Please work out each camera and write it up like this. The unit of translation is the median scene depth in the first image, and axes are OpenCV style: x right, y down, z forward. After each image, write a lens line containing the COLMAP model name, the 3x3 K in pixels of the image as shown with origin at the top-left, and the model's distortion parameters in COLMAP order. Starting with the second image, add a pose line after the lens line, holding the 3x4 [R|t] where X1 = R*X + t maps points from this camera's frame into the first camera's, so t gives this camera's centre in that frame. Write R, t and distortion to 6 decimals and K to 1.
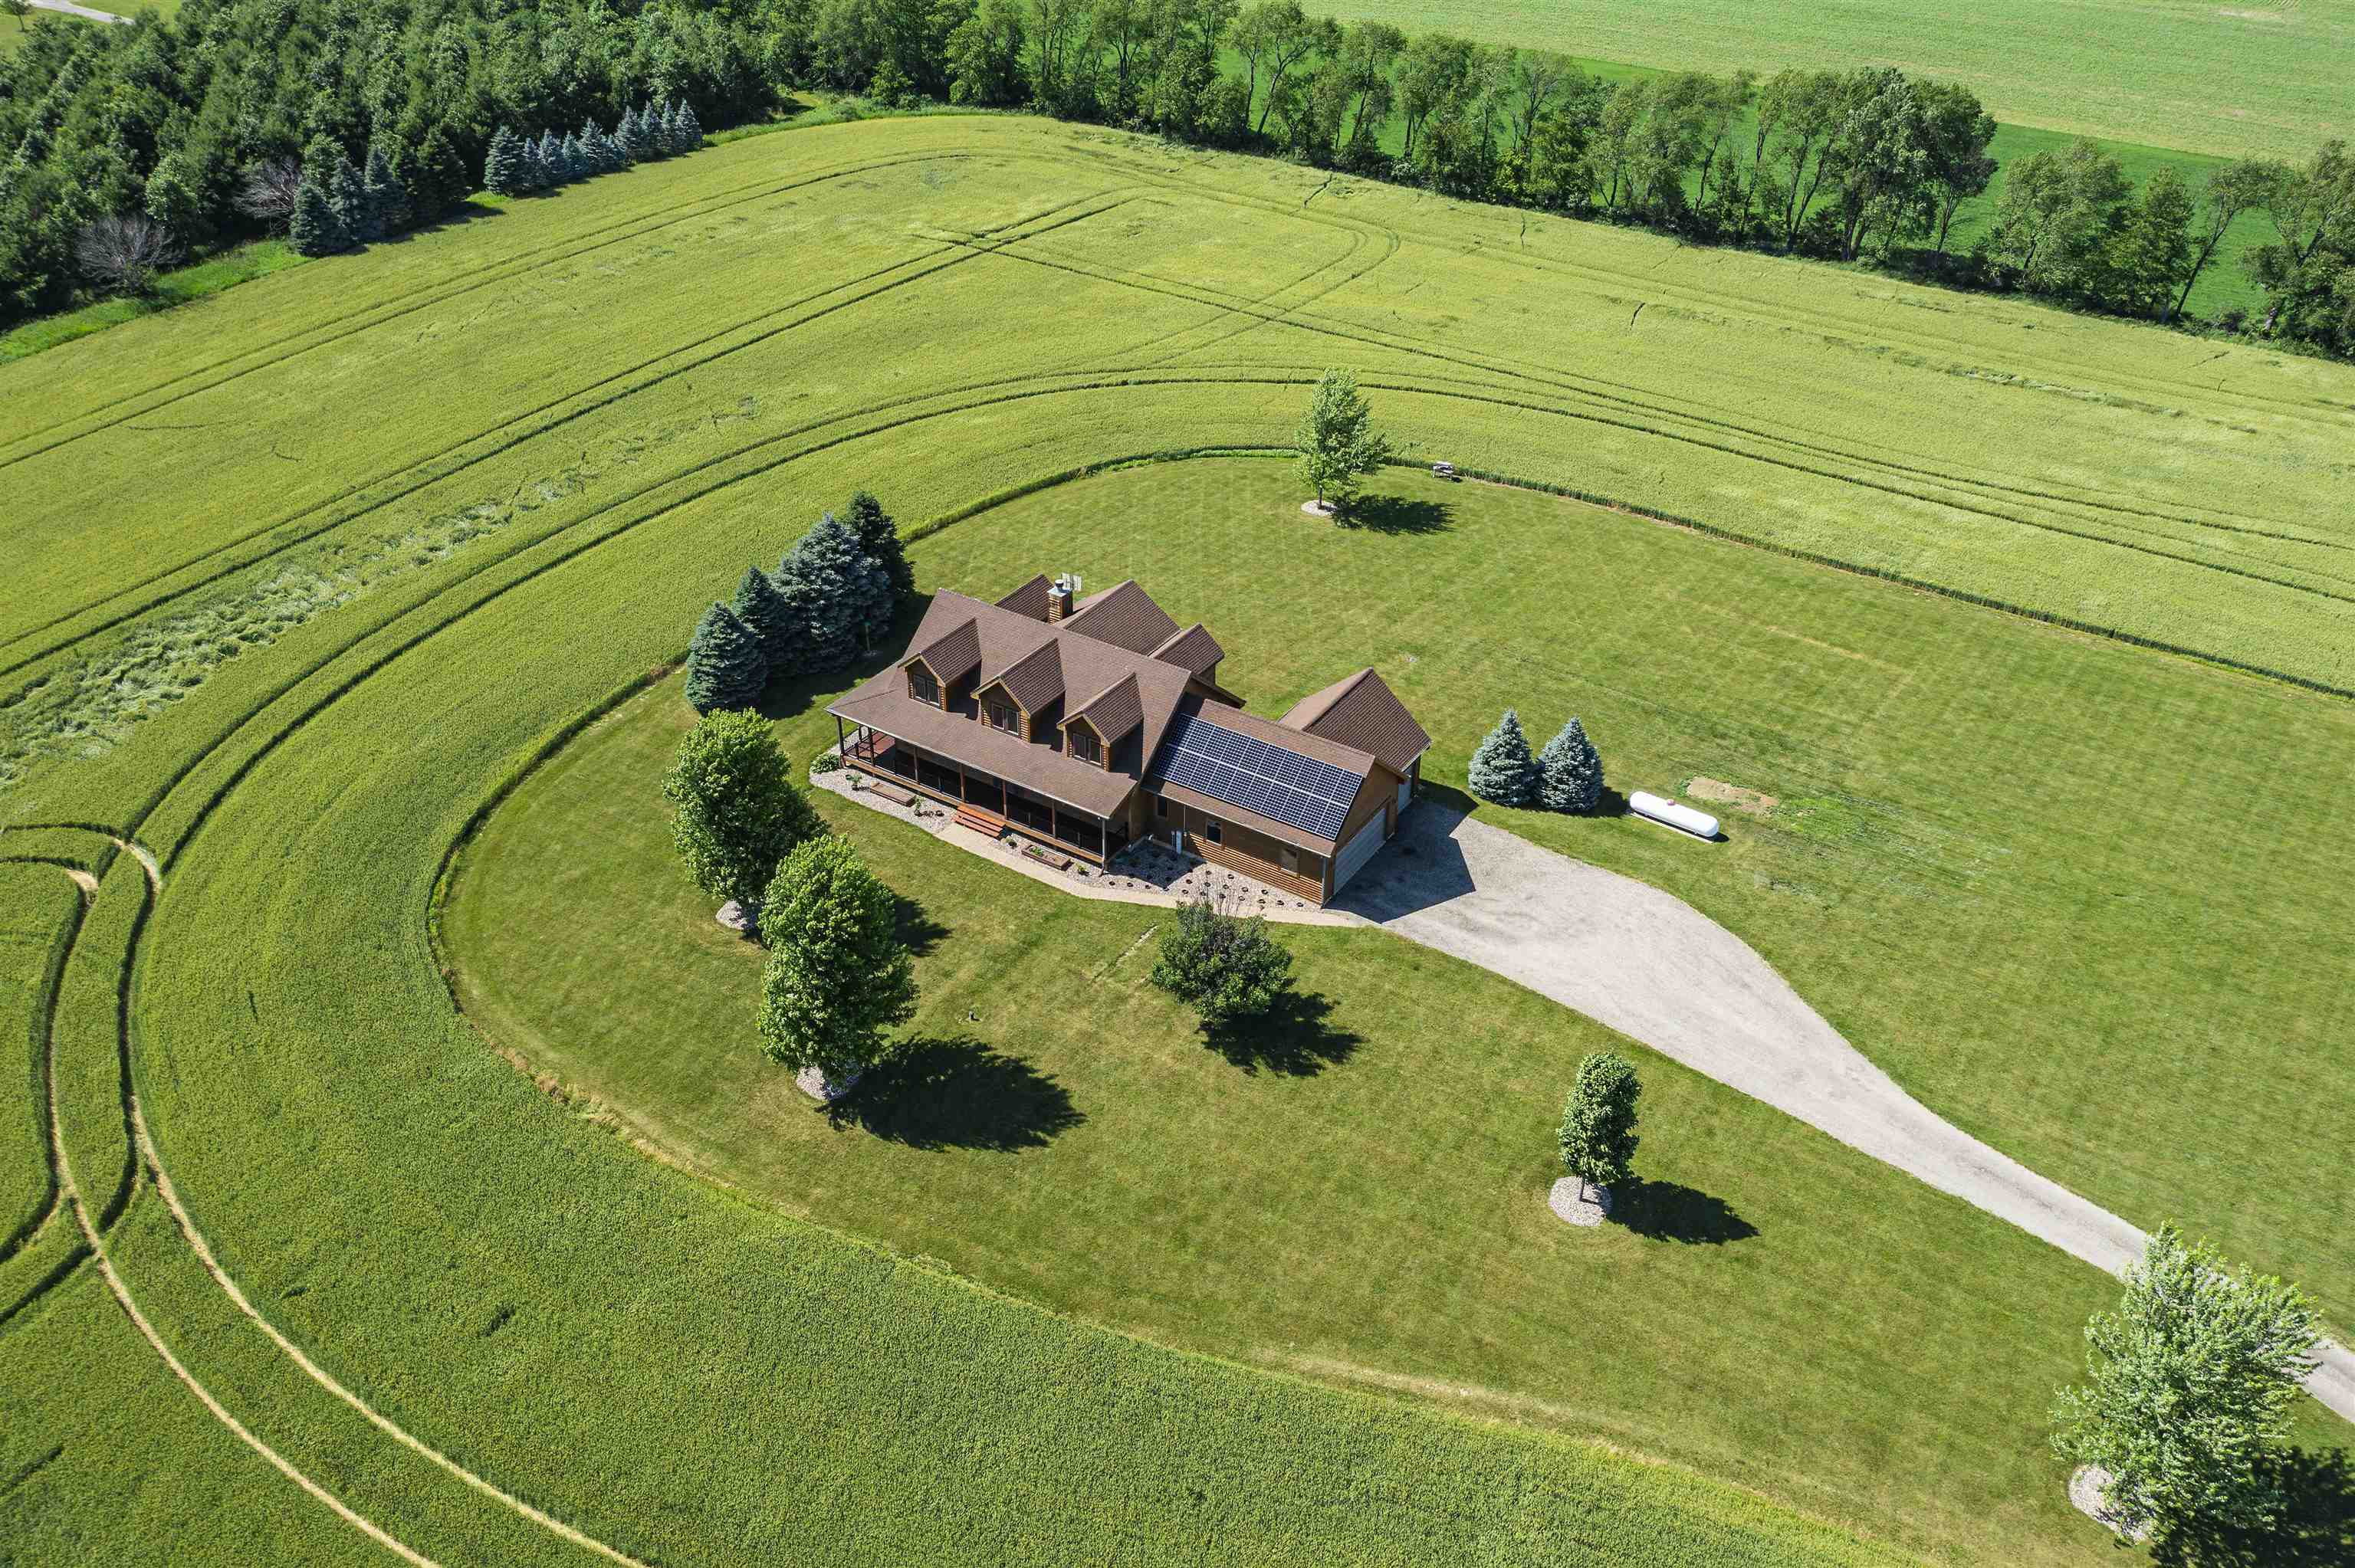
lens RADIAL K [[1850.1, 0, 1183.4], [0, 1850.1, 780.6], [0, 0, 1]] dist [0.000687, 0.002664]
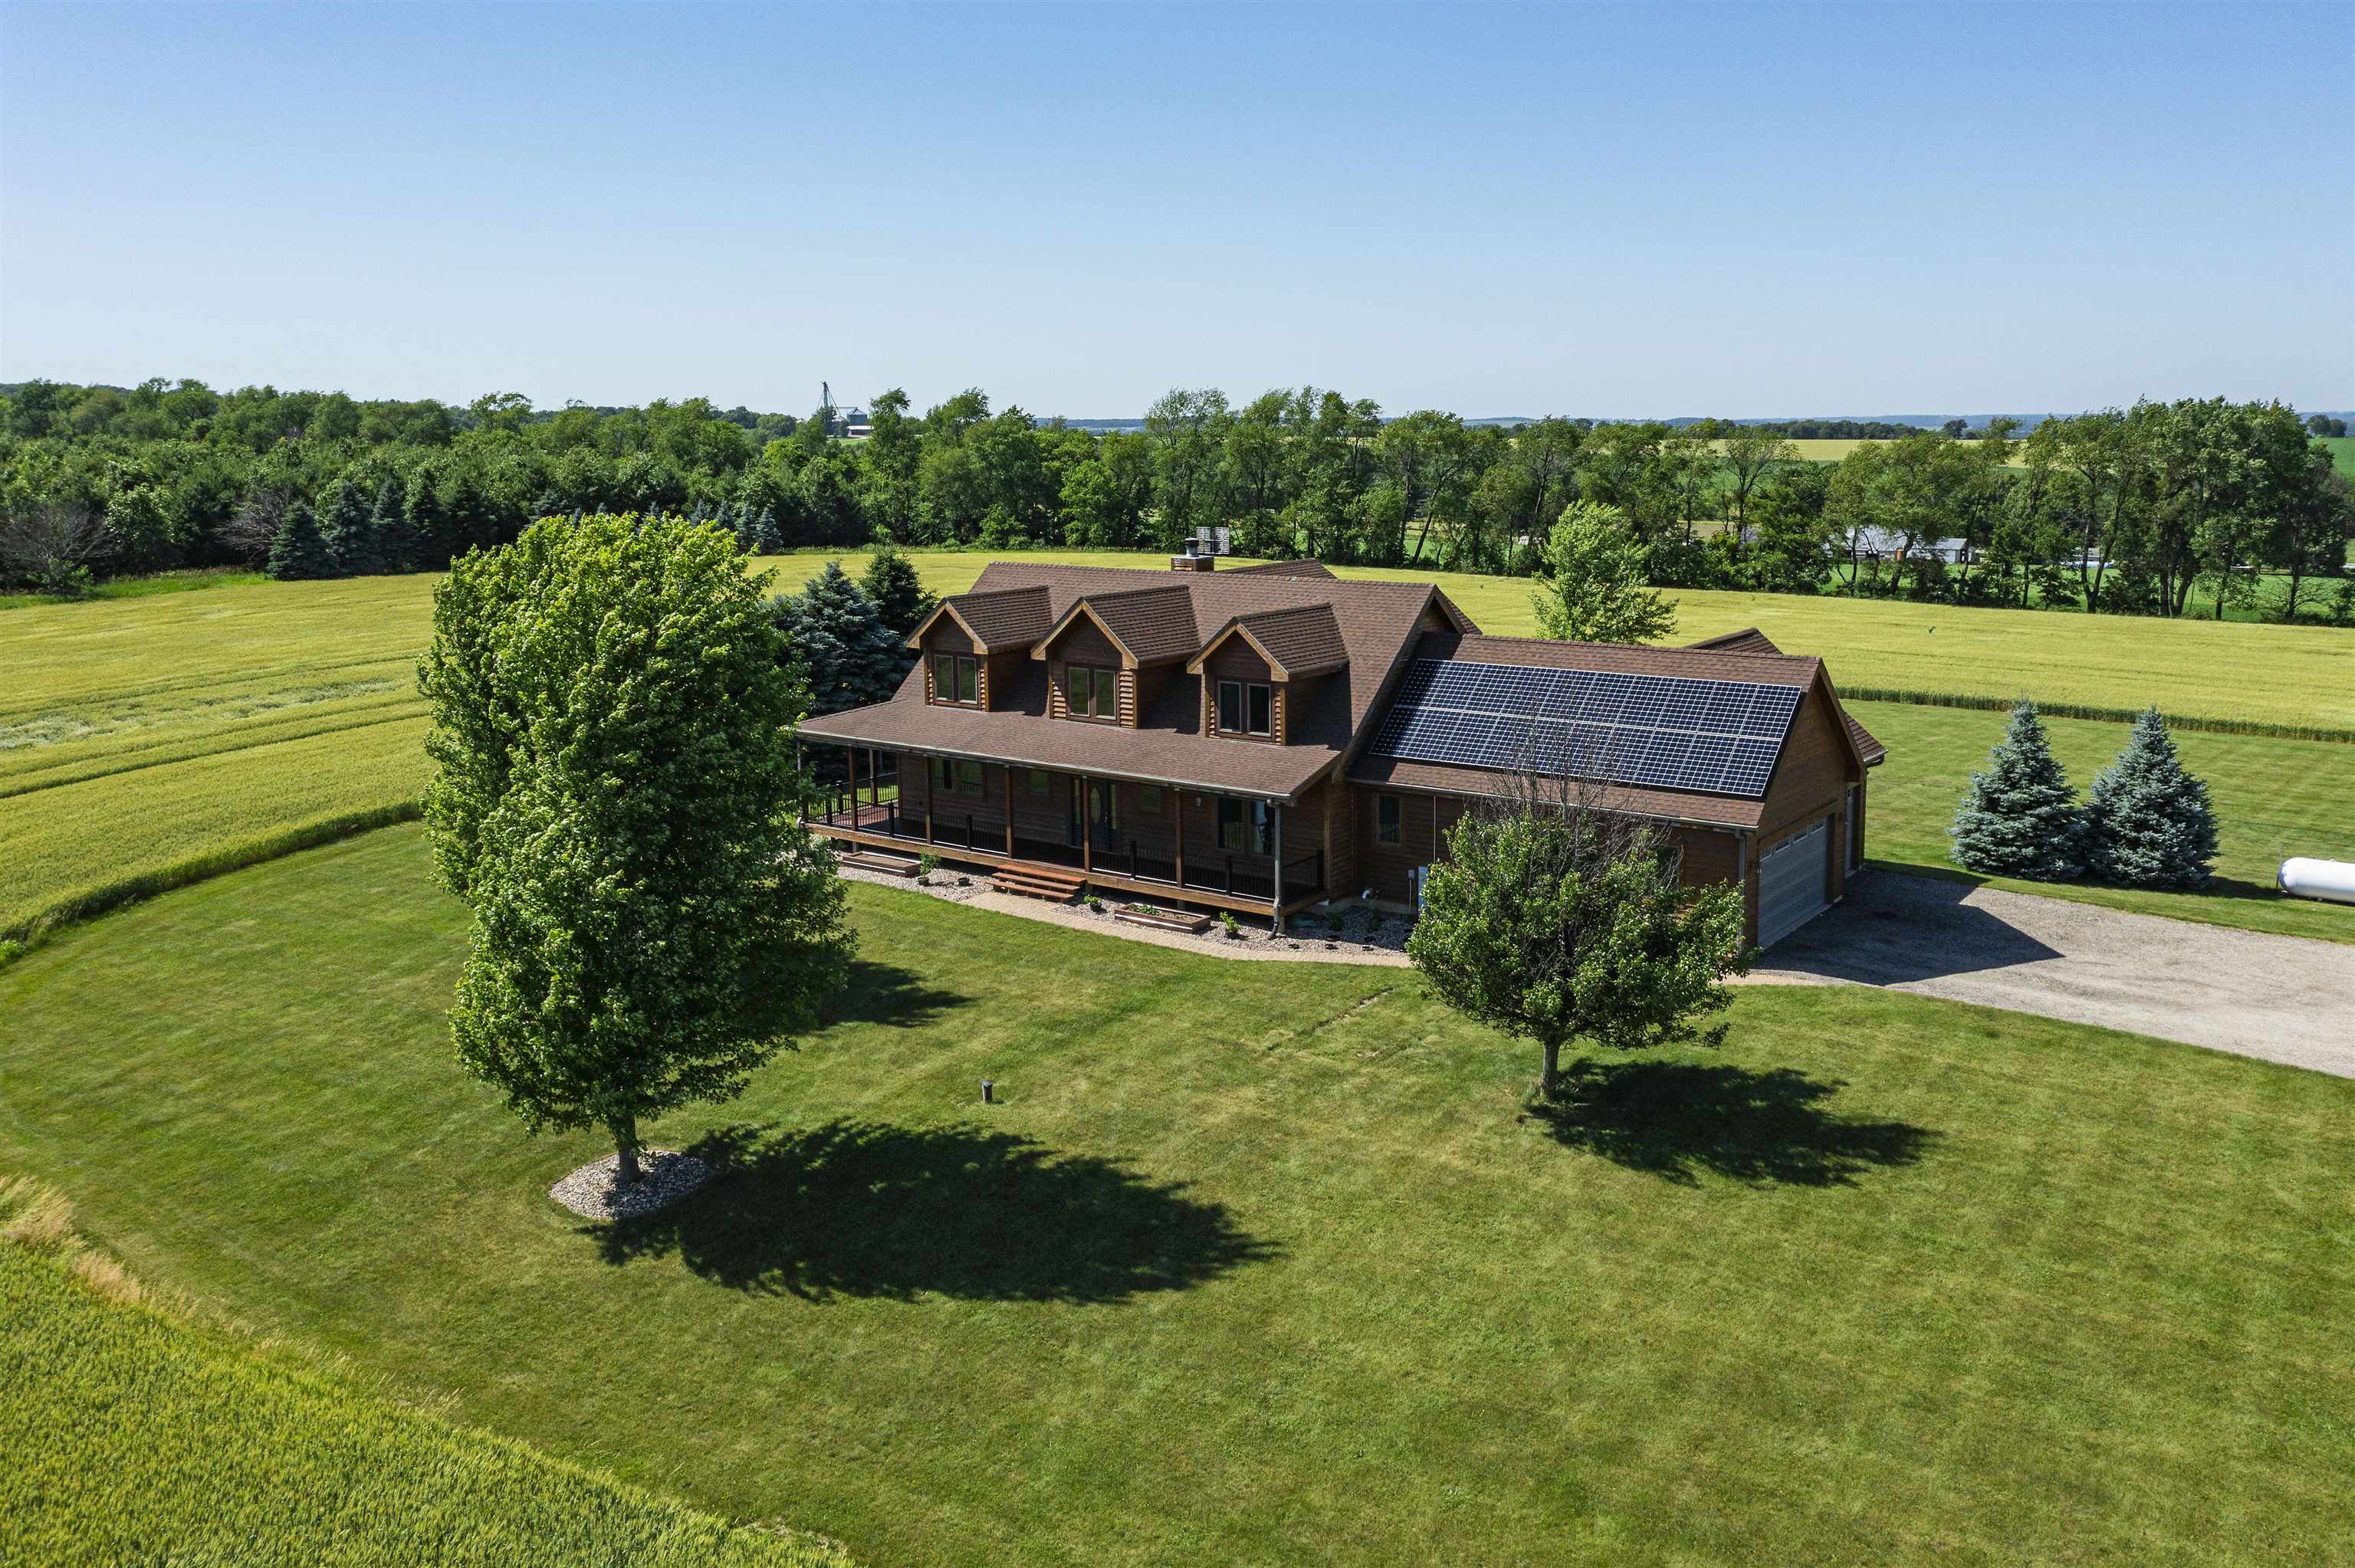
lens RADIAL K [[1889.5, 0, 1182.9], [0, 1889.5, 683.6], [0, 0, 1]] dist [-0.000823, 0.000649]
pose [[0.998239, -0.006540, -0.058966, -0.033249], [-0.019703, 0.900949, -0.433478, 0.185079], [0.055960, 0.433876, 0.899233, 0.447225]]
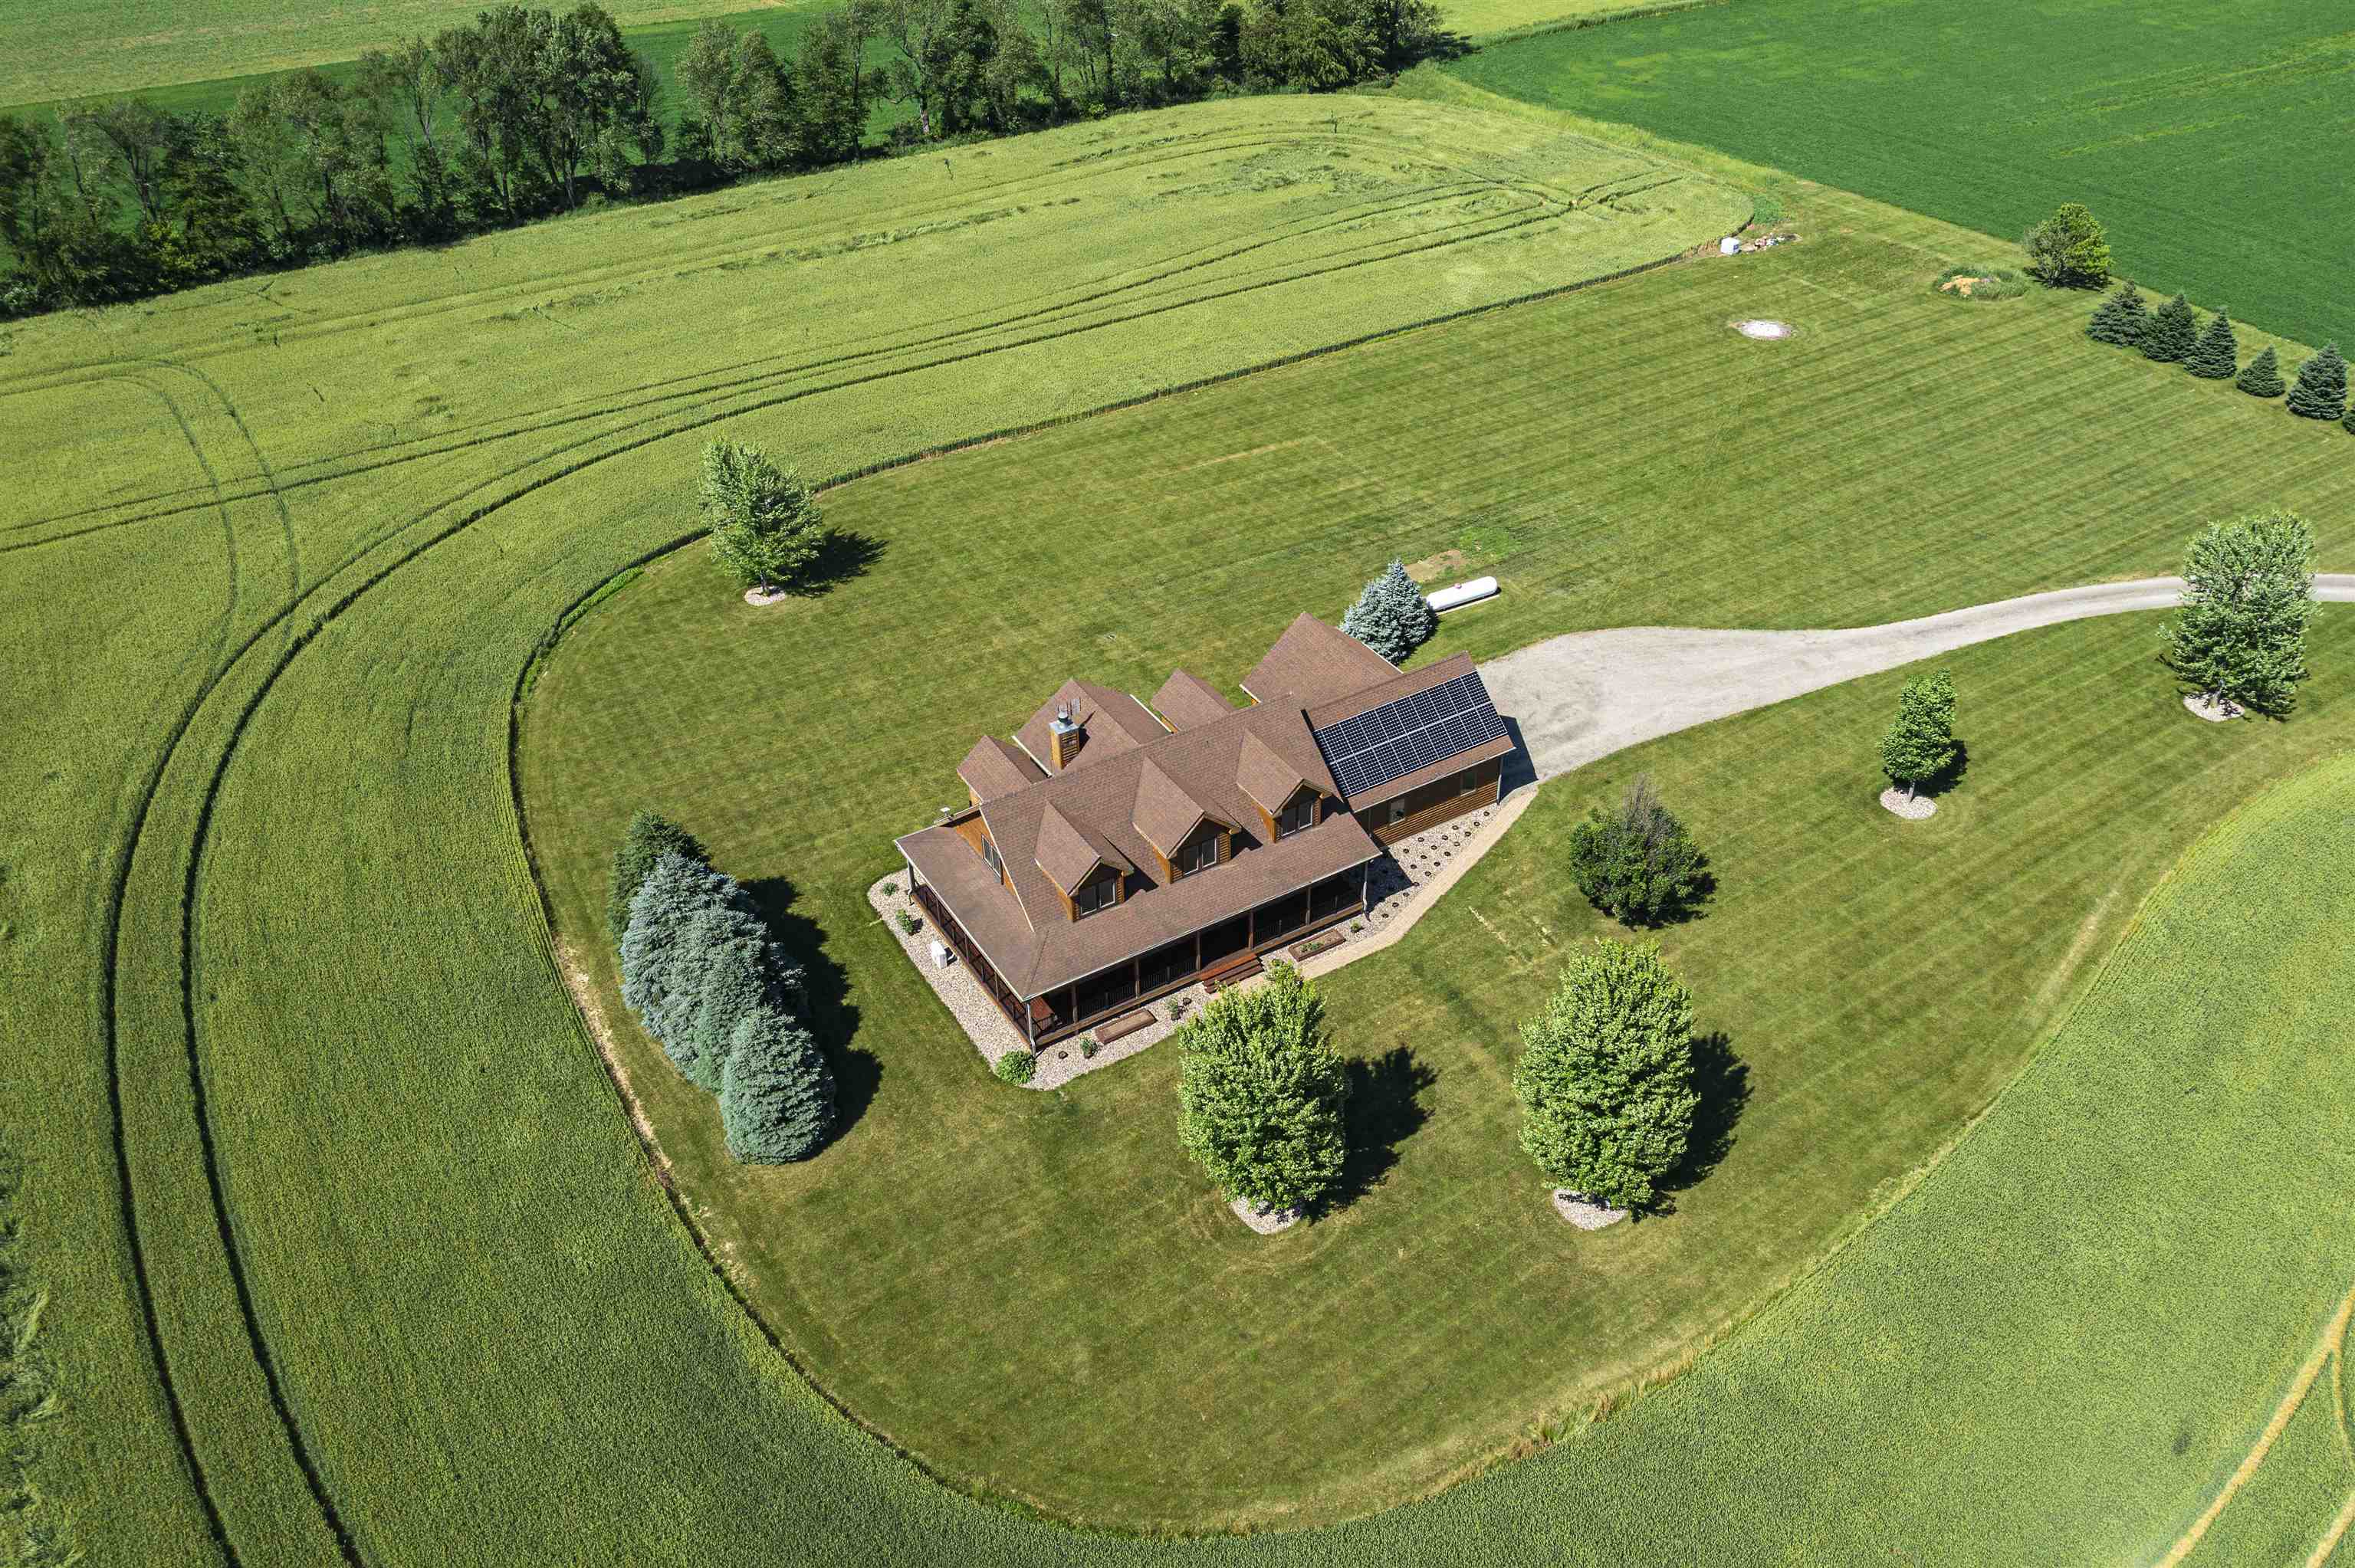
lens RADIAL K [[1850.1, 0, 1183.4], [0, 1850.1, 780.6], [0, 0, 1]] dist [0.000687, 0.002664]
pose [[0.430999, -0.542712, 0.720905, -0.629936], [0.513247, 0.804538, 0.298823, -0.290052], [-0.742170, 0.241210, 0.625301, 0.412354]]
